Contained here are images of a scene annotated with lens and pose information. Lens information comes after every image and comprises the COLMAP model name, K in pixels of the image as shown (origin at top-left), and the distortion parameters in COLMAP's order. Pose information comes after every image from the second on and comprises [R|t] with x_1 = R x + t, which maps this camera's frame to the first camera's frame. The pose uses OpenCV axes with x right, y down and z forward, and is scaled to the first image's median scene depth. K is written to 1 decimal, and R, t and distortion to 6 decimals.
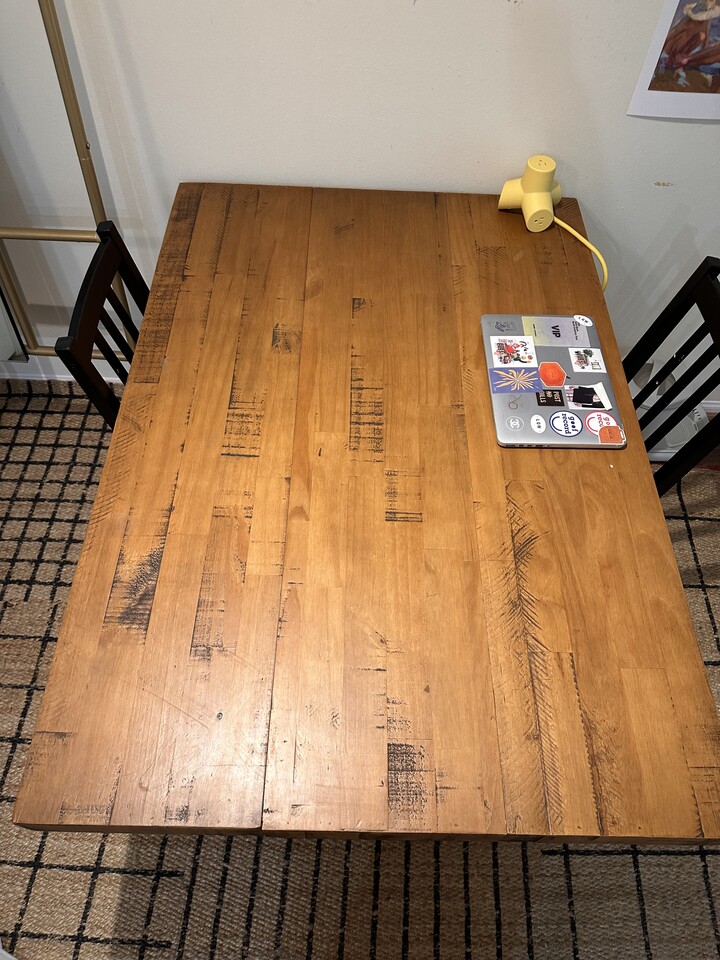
lens RADIAL K [[682.7, 0, 354.1], [0, 682.7, 480.7], [0, 0, 1]] dist [0.011216, -0.017888]
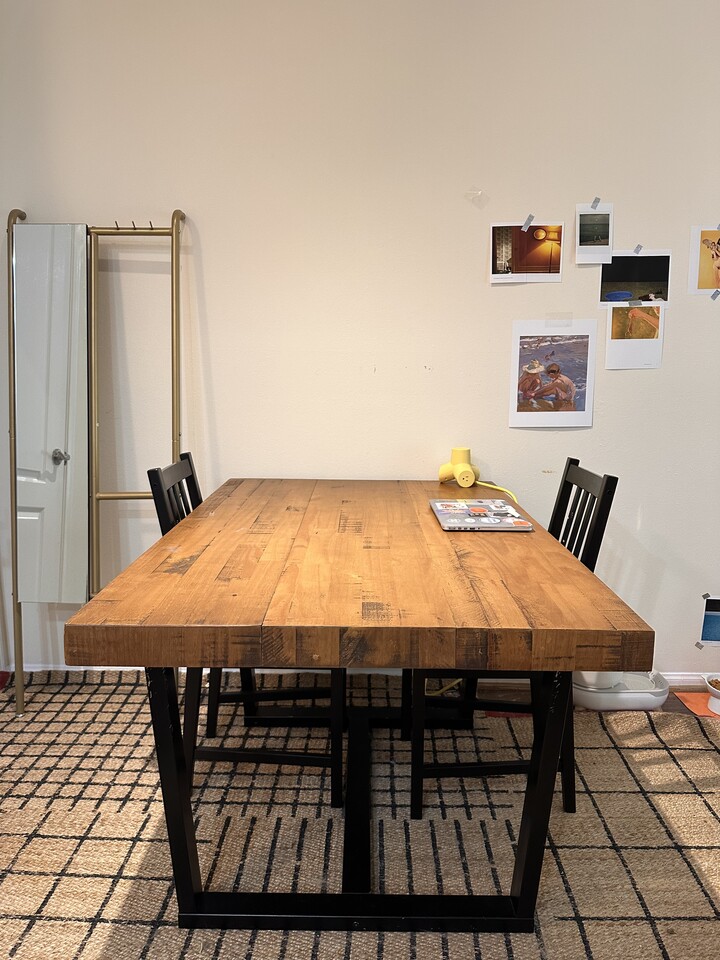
lens RADIAL K [[682.7, 0, 363.0], [0, 682.7, 476.7], [0, 0, 1]] dist [0.011216, -0.017888]
pose [[0.999569, -0.026699, 0.012199, 0.019975], [0.027204, 0.686437, -0.726680, 0.575496], [0.011028, 0.726699, 0.686868, -0.031808]]
